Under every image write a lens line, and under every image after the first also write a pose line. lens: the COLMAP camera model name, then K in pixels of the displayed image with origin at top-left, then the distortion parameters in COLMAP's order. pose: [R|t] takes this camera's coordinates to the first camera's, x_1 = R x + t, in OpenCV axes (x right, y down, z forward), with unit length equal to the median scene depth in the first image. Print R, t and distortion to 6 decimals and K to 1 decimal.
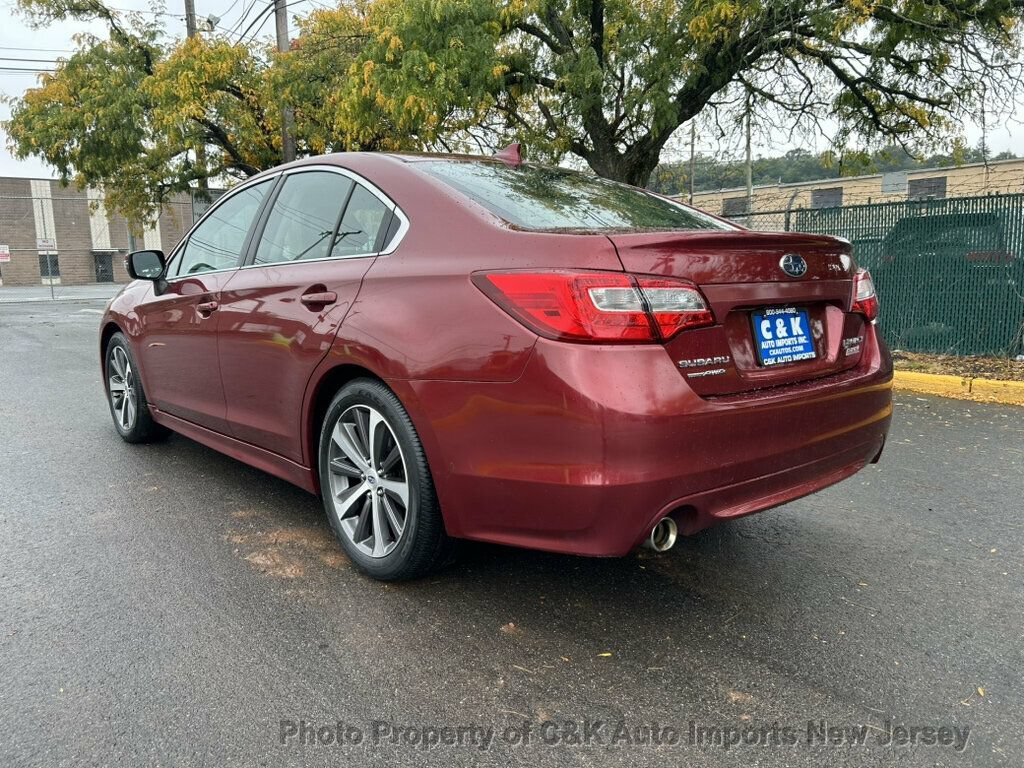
lens RADIAL K [[765.8, 0, 505.1], [0, 765.8, 385.5], [0, 0, 1]] dist [0.063320, -0.066318]
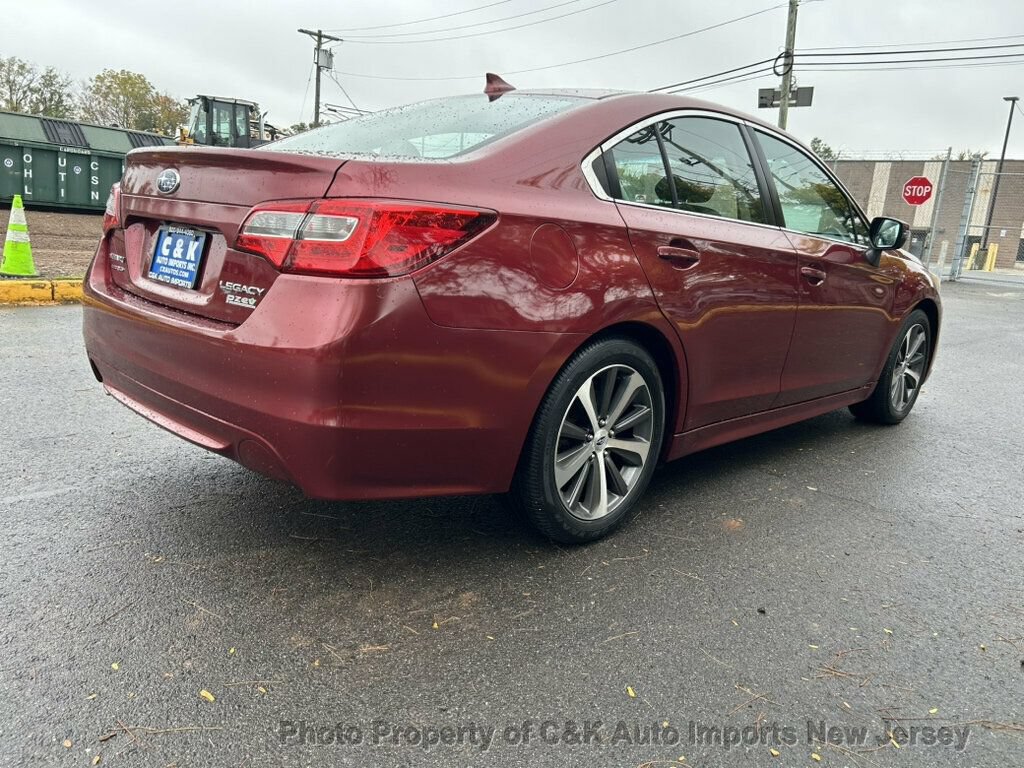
lens RADIAL K [[774.7, 0, 512.0], [0, 774.7, 384.0], [0, 0, 1]] dist [0.052576, -0.063835]
pose [[0.083447, 0.225320, -0.970705, 1.281549], [-0.224558, 0.953299, 0.201975, -0.189506], [0.970881, 0.201126, 0.130147, 1.220665]]
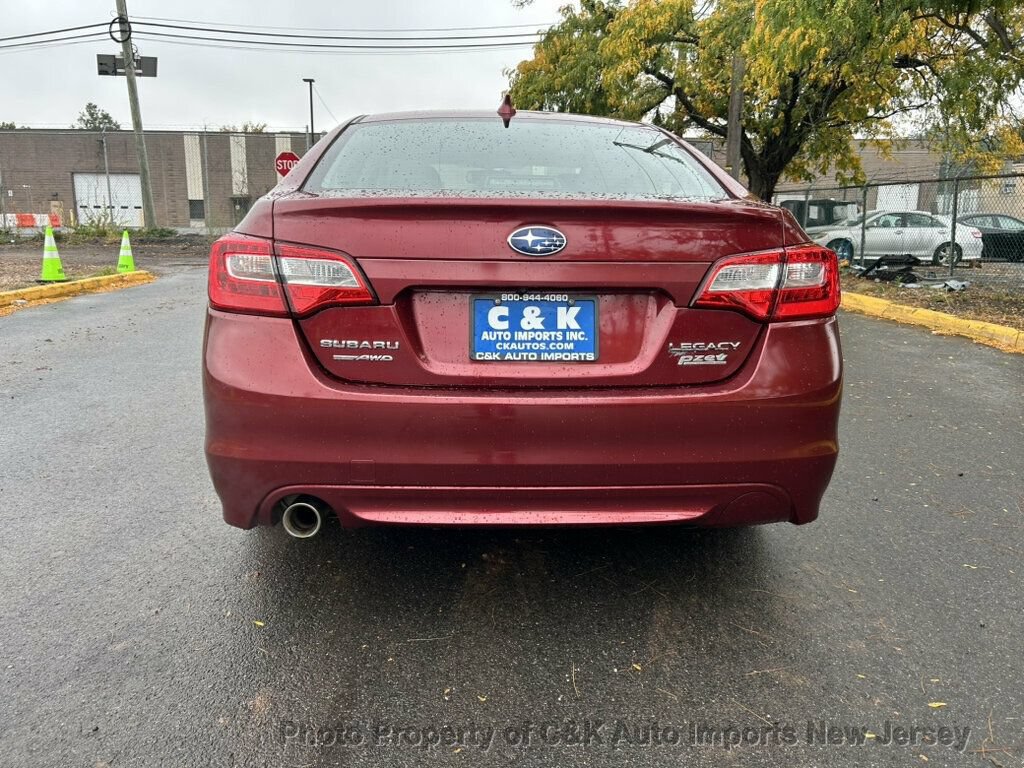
lens RADIAL K [[766.2, 0, 508.1], [0, 766.2, 372.5], [0, 0, 1]] dist [0.066018, -0.071022]
pose [[0.797085, 0.140734, -0.587238, 0.762932], [-0.113383, 0.990047, 0.083370, -0.076457], [0.593127, 0.000130, 0.805109, 0.312352]]
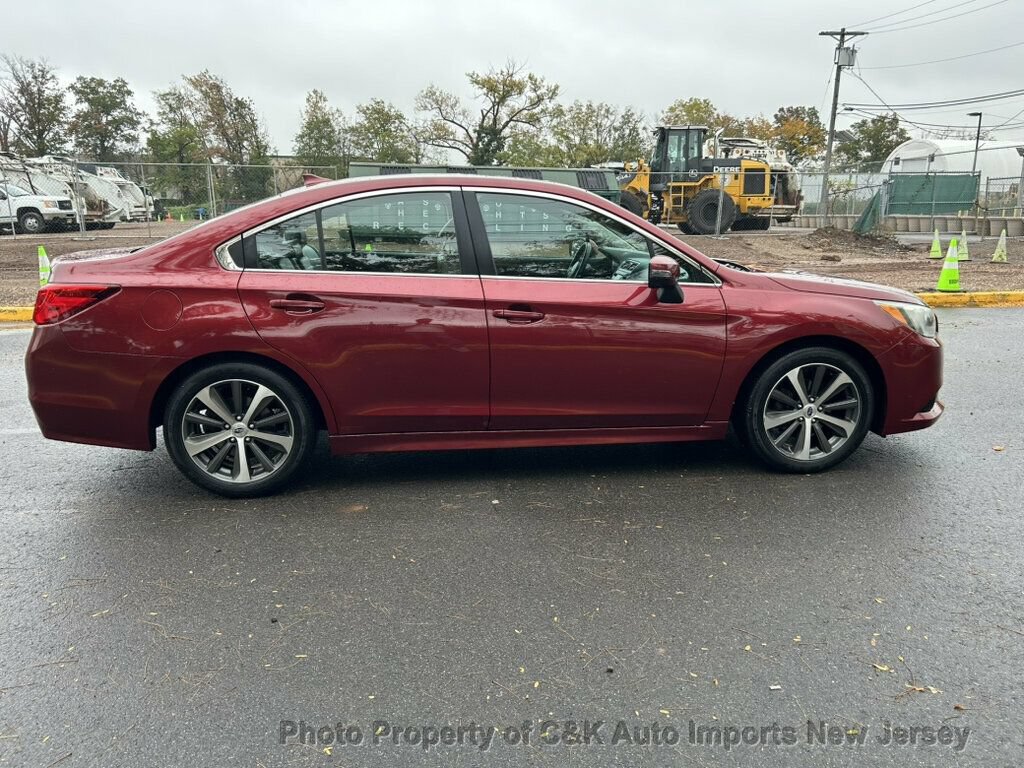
lens RADIAL K [[774.7, 0, 512.0], [0, 774.7, 384.0], [0, 0, 1]] dist [0.052576, -0.063835]
pose [[-0.572986, 0.200591, -0.794638, 1.212337], [-0.111021, 0.941651, 0.317754, -0.554970], [0.812011, 0.270290, -0.517283, 2.626742]]
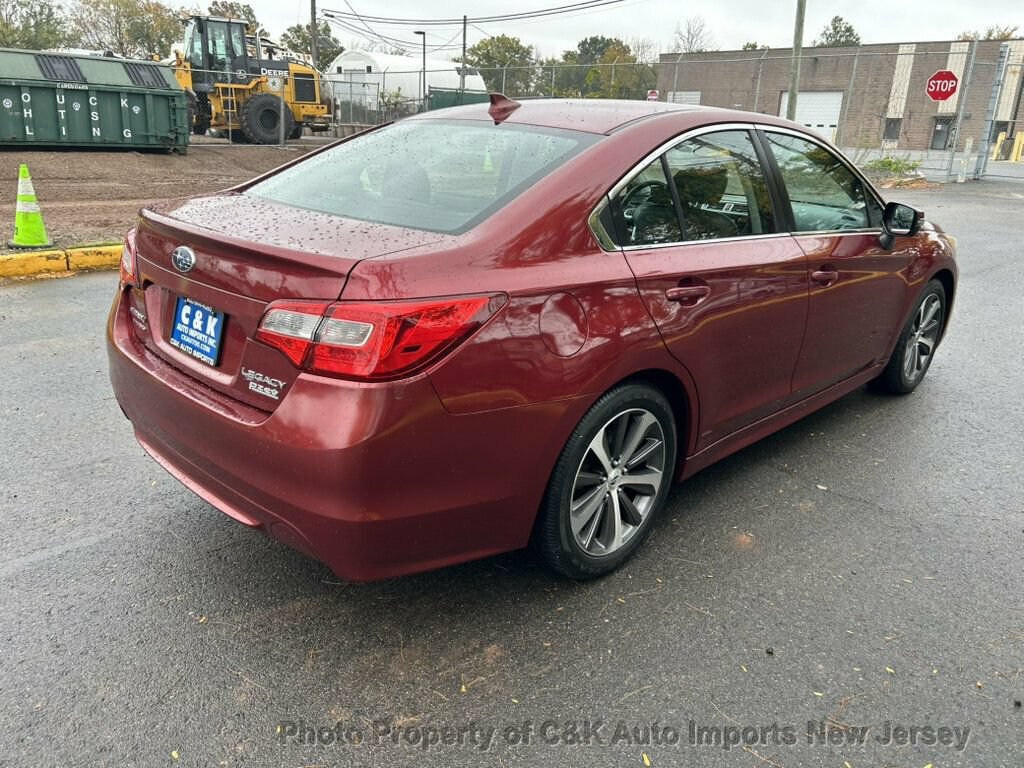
lens RADIAL K [[775.5, 0, 509.8], [0, 775.5, 369.9], [0, 0, 1]] dist [0.053399, -0.065669]
pose [[0.072069, 0.324620, -0.943095, 1.257925], [-0.186575, 0.933251, 0.306974, -0.369249], [0.979794, 0.153835, 0.127824, 1.185652]]
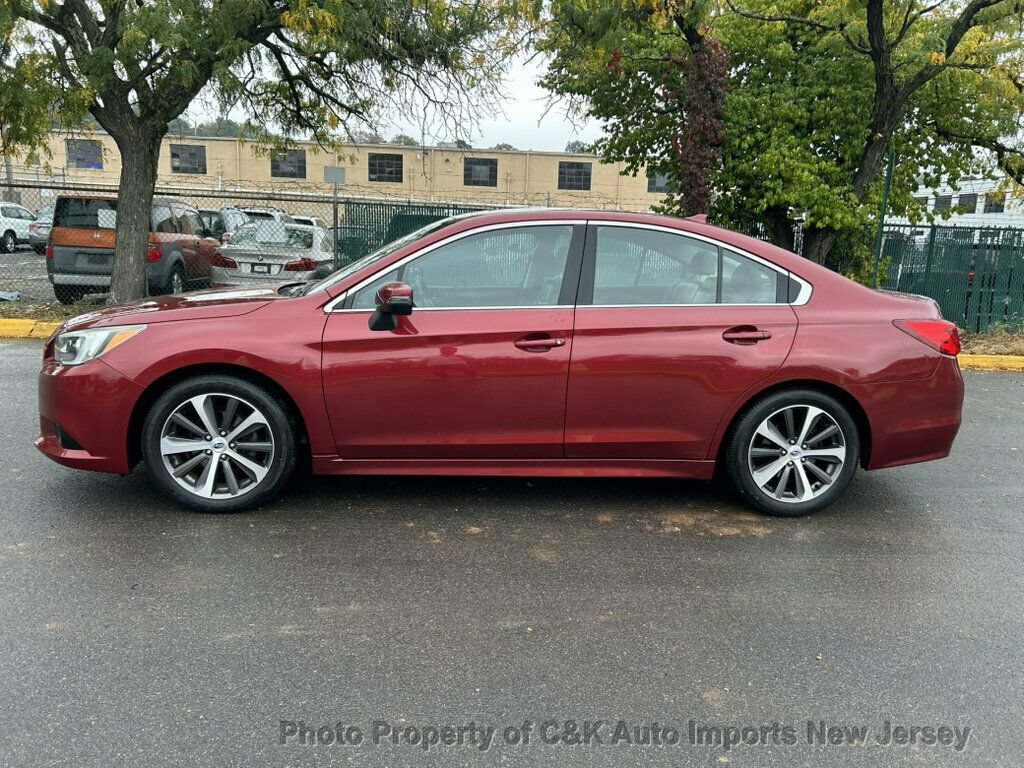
lens RADIAL K [[765.8, 0, 505.1], [0, 765.8, 385.5], [0, 0, 1]] dist [0.063320, -0.066318]
pose [[0.577342, -0.125452, 0.806807, -1.746479], [0.077404, 0.992085, 0.098872, -0.209588], [-0.812825, 0.005367, 0.582483, 0.582474]]
